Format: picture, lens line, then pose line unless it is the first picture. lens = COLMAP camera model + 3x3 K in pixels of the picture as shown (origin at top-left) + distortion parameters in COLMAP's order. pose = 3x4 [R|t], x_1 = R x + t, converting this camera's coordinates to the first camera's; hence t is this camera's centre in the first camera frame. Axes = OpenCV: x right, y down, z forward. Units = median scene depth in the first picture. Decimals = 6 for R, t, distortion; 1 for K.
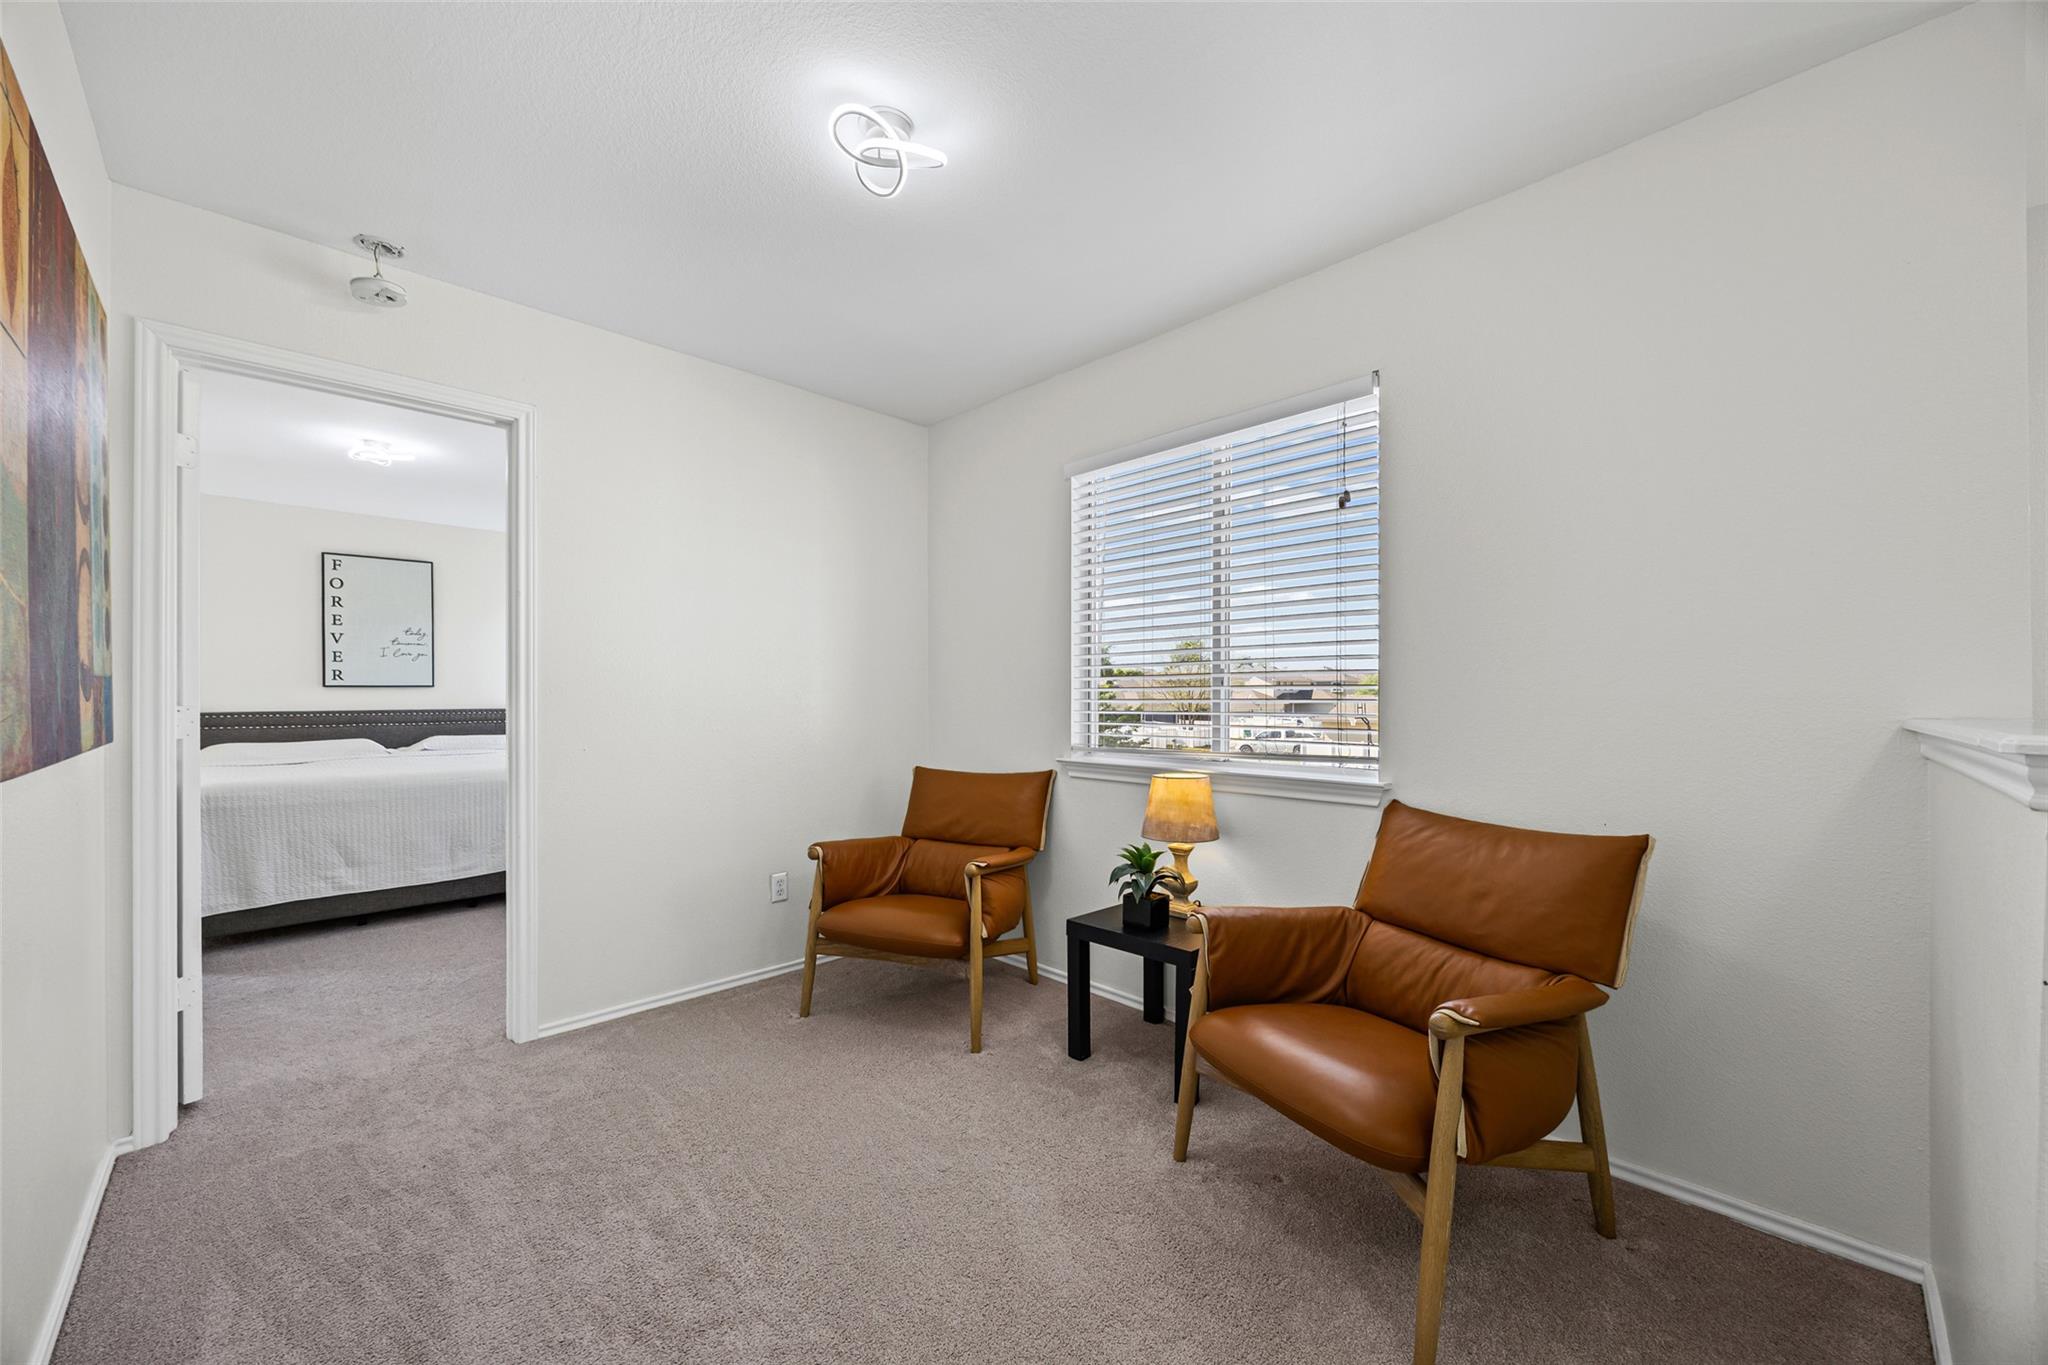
lens RADIAL K [[783.9, 0, 1034.9], [0, 783.9, 705.0], [0, 0, 1]] dist [0.016658, 0.000253]
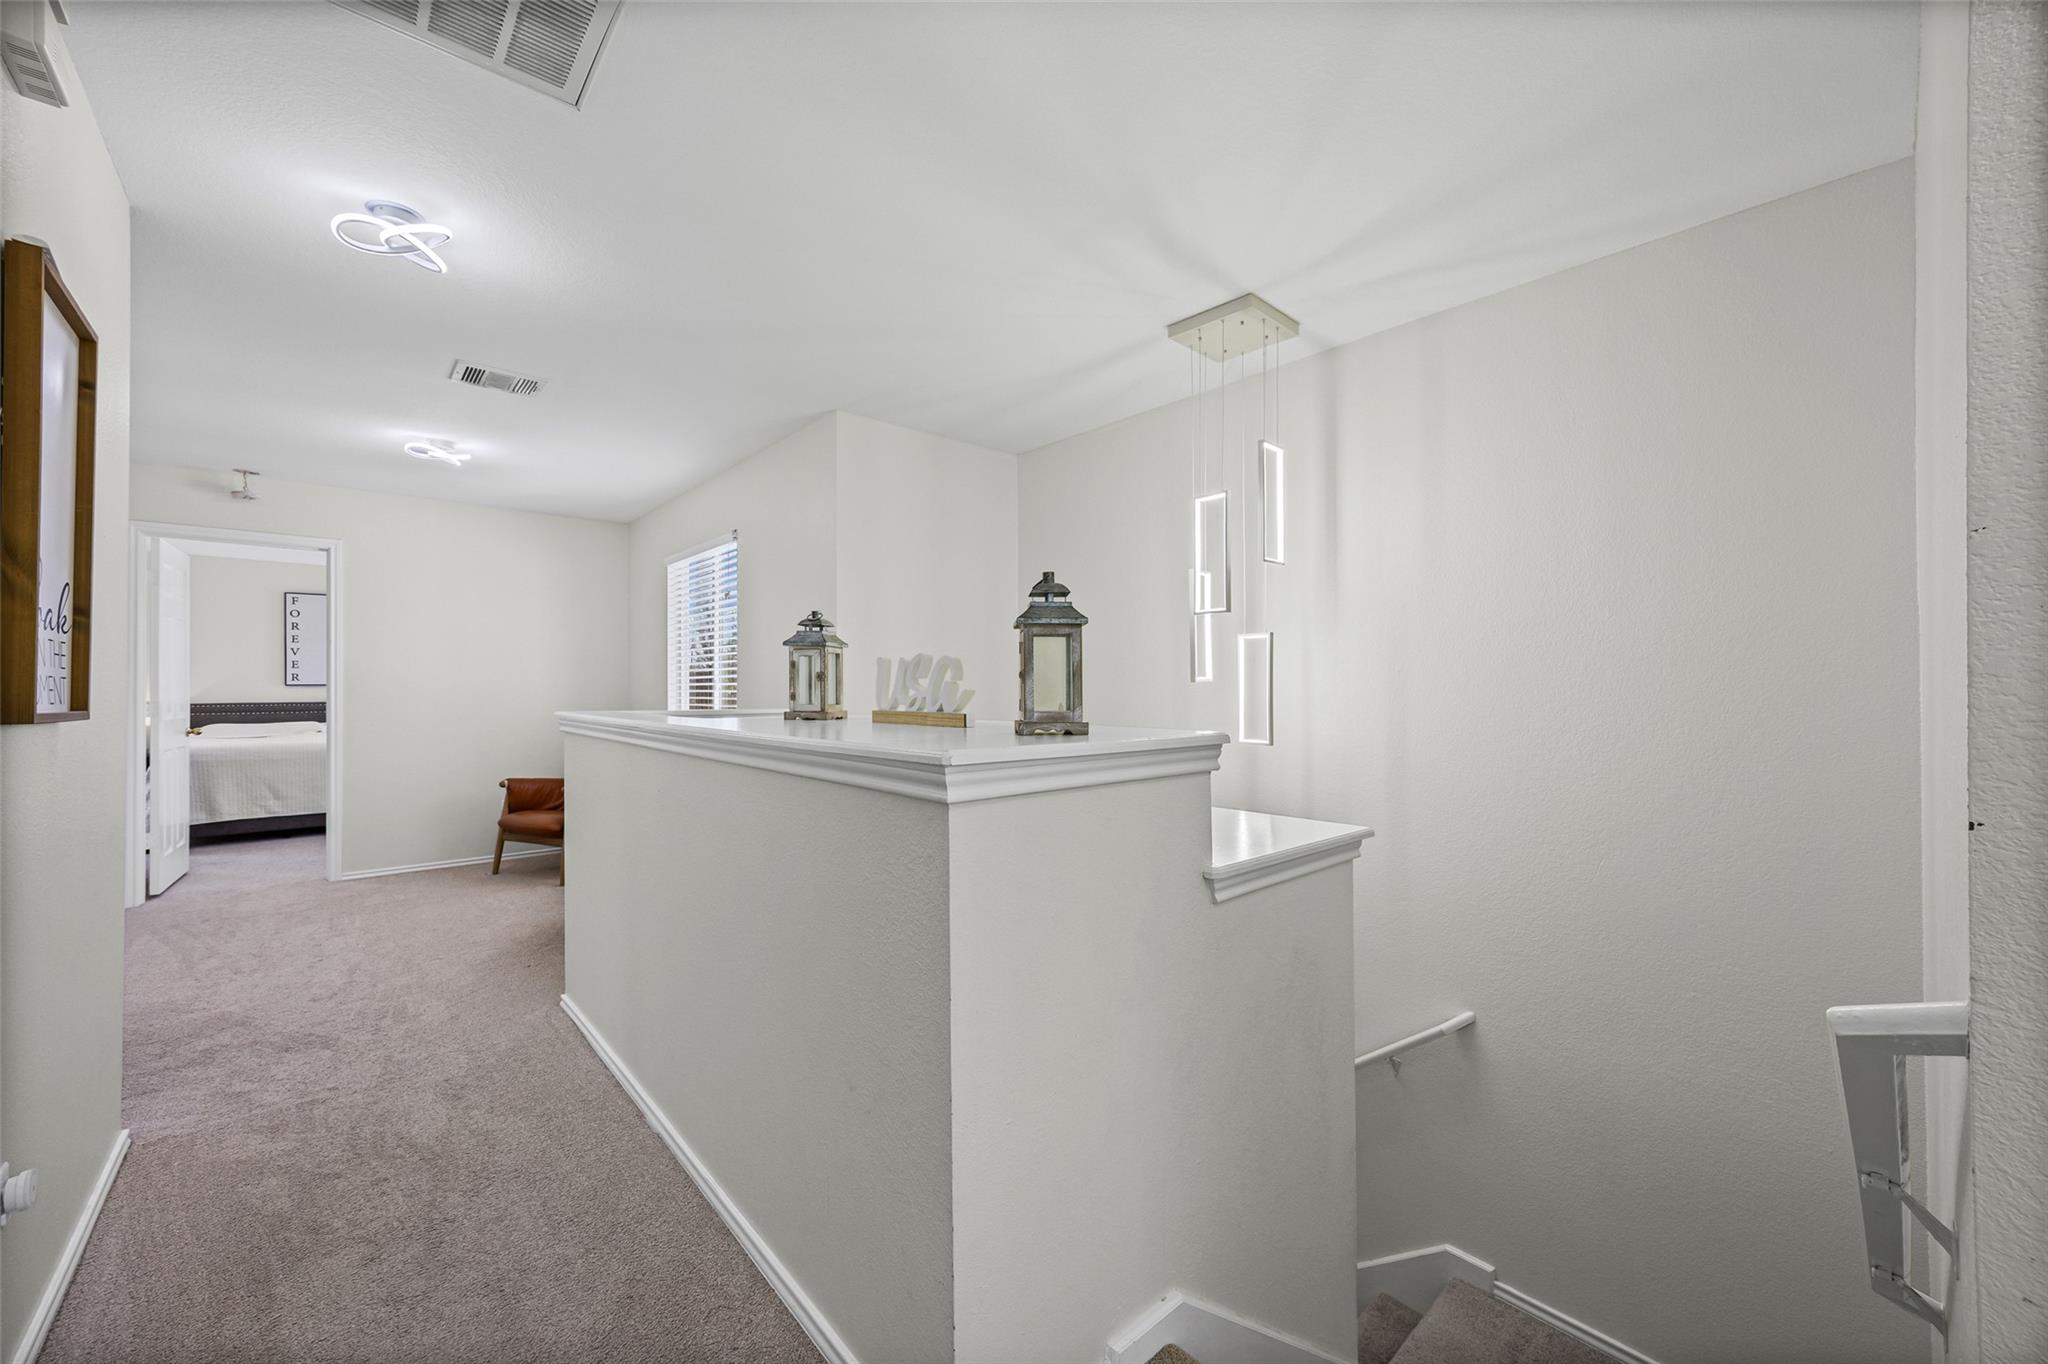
lens RADIAL K [[783.9, 0, 1014.6], [0, 783.9, 695.0], [0, 0, 1]] dist [0.016658, 0.000253]
pose [[0.998558, -0.004318, -0.053519, 0.801225], [0.004870, 0.999936, 0.010188, -0.021482], [0.053471, -0.010434, 0.998515, -0.594383]]
